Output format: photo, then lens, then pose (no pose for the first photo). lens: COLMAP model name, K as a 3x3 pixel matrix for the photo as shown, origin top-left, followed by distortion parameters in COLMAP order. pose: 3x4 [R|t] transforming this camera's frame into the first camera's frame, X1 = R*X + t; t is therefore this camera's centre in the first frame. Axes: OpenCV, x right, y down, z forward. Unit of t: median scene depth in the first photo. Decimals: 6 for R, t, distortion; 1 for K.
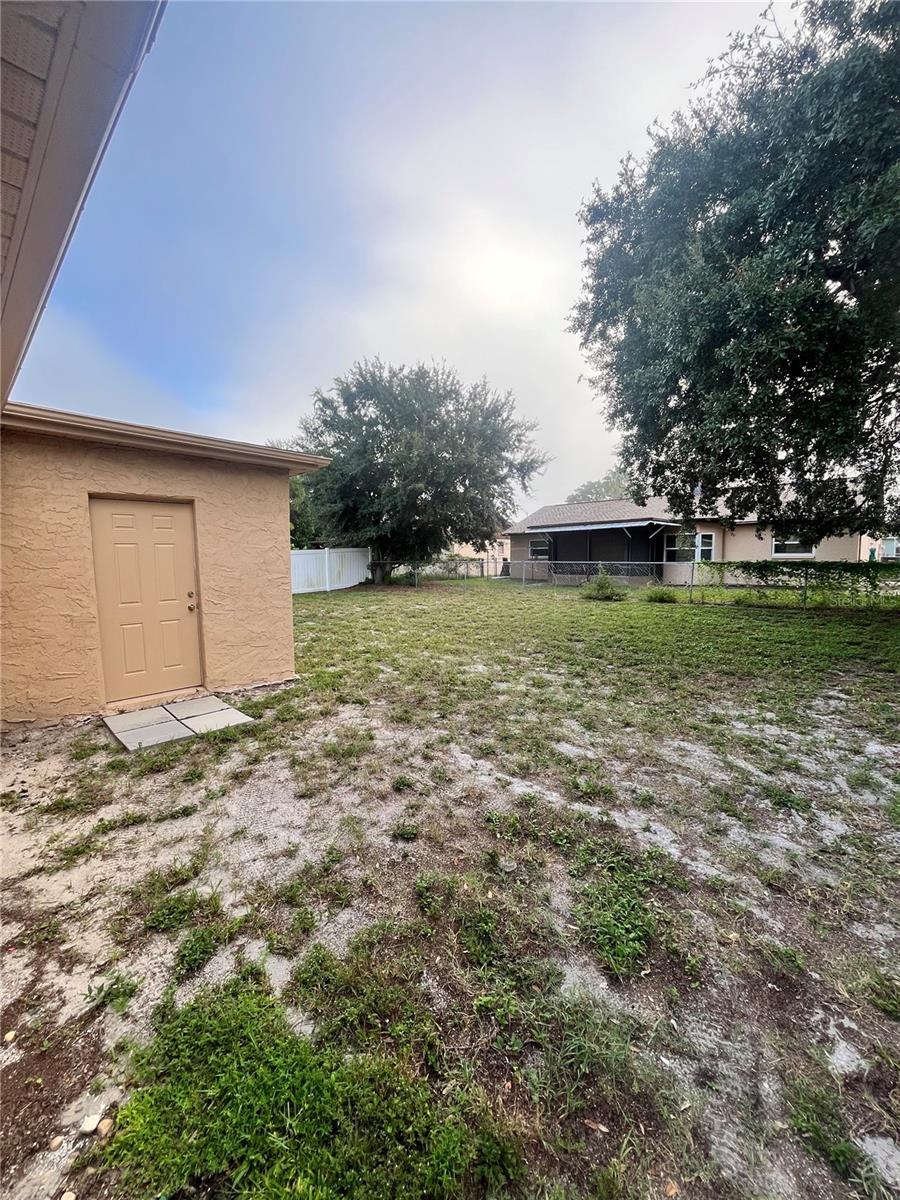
lens RADIAL K [[484.7, 0, 448.3], [0, 484.7, 599.1], [0, 0, 1]] dist [-0.006529, 0.000618]
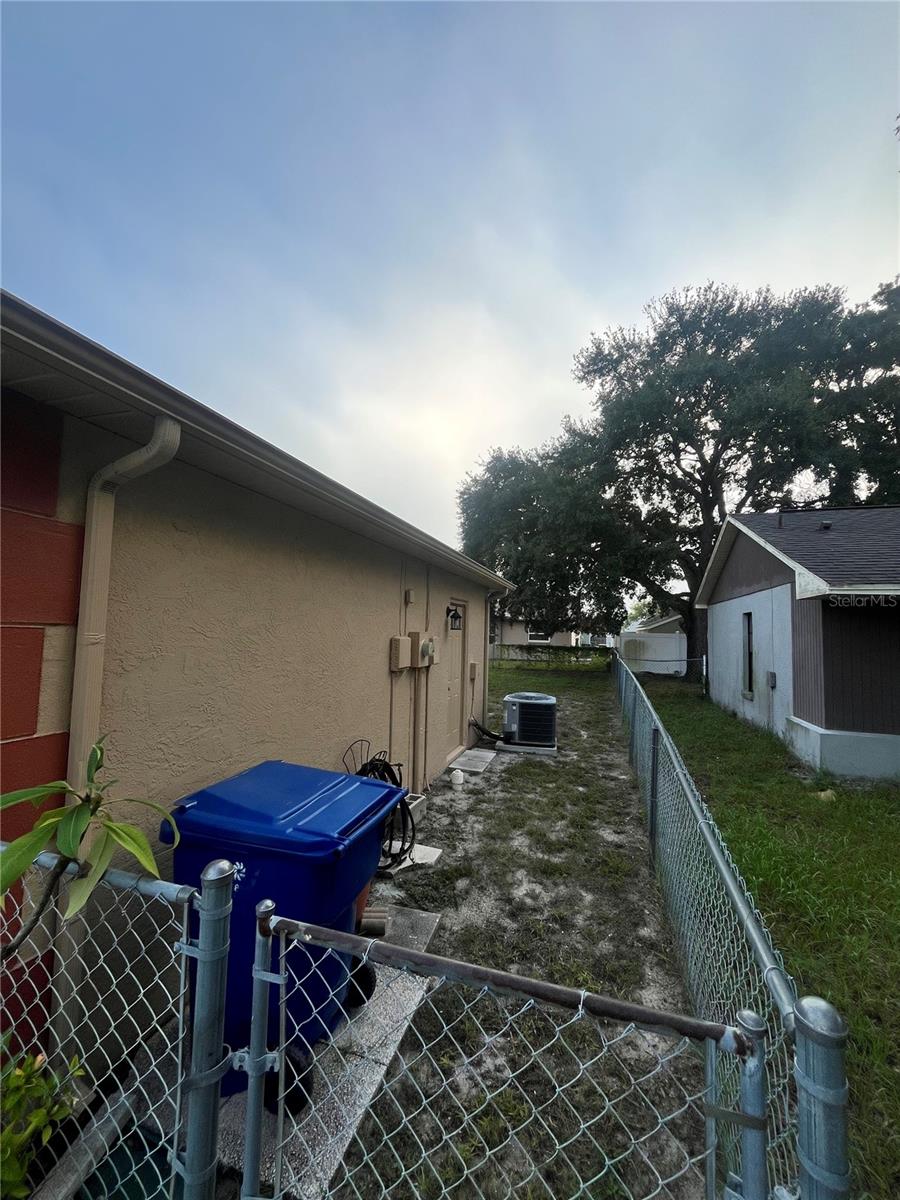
lens RADIAL K [[484.7, 0, 449.5], [0, 484.7, 601.7], [0, 0, 1]] dist [-0.006529, 0.000618]
pose [[0.897497, 0.059125, 0.437039, -1.097565], [0.008979, 0.988317, -0.152145, 0.091730], [-0.440928, 0.140474, 0.886481, -1.314510]]
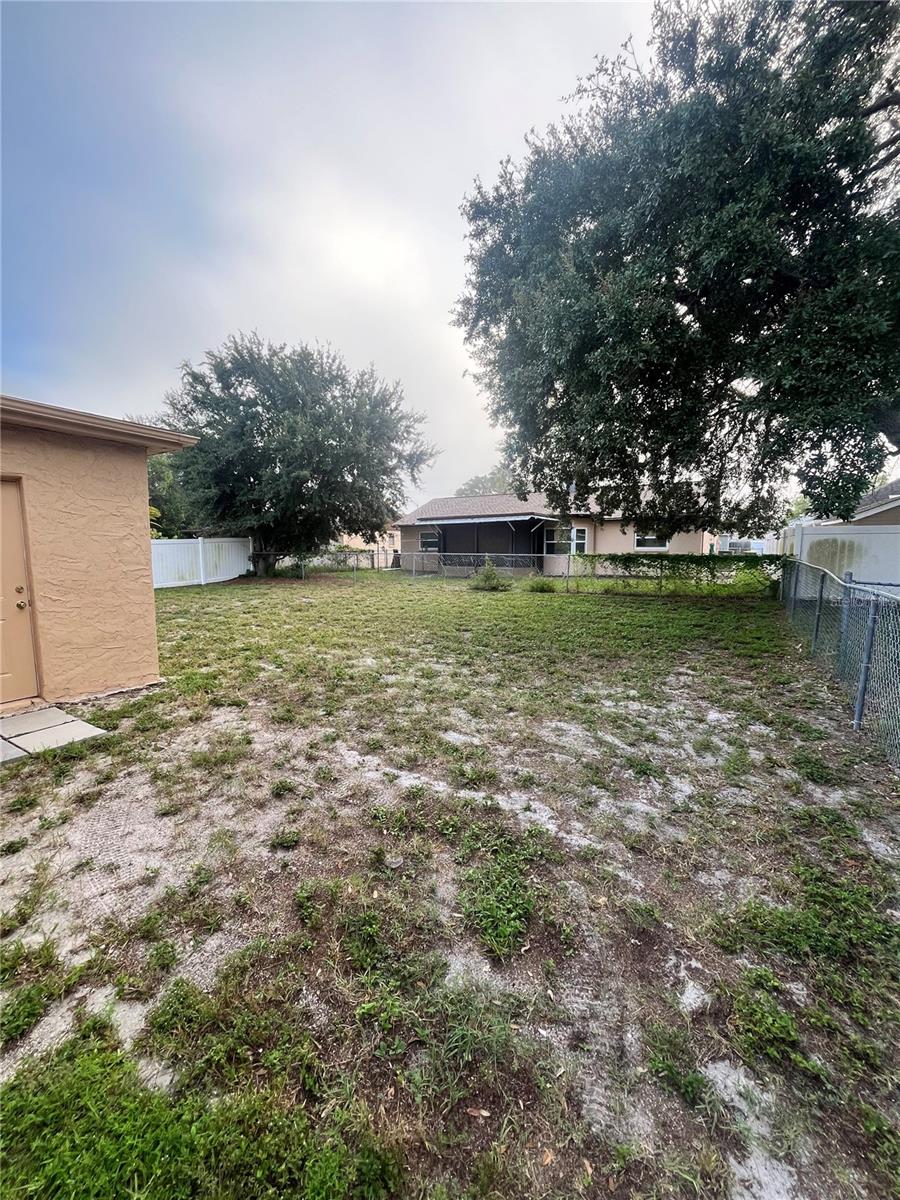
lens RADIAL K [[484.7, 0, 448.9], [0, 484.7, 599.1], [0, 0, 1]] dist [-0.006529, 0.000618]
pose [[0.975096, -0.015936, 0.221208, 0.014299], [0.012291, 0.999765, 0.017844, 0.001182], [-0.221441, -0.014680, 0.975063, 0.016278]]
